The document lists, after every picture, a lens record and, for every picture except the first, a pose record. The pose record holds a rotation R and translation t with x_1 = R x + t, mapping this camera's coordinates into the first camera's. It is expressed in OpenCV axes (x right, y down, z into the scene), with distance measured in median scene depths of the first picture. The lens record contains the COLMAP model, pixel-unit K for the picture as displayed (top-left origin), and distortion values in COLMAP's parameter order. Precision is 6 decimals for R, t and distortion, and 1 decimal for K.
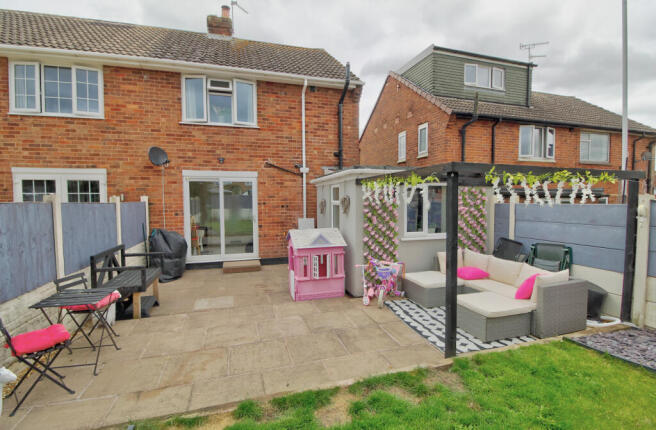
lens RADIAL K [[304.0, 0, 328.0], [0, 304.0, 215.0], [0, 0, 1]] dist [-0.000434, -0.013984]
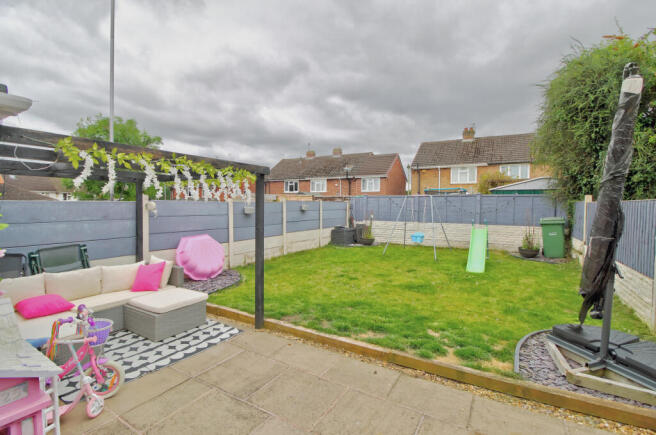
lens RADIAL K [[309.0, 0, 329.1], [0, 309.0, 210.6], [0, 0, 1]] dist [-0.002526, -0.000561]
pose [[-0.686421, -0.008218, 0.727158, -0.541424], [0.037225, 0.998228, 0.046421, -0.025039], [-0.726251, 0.058933, -0.684899, 1.252380]]
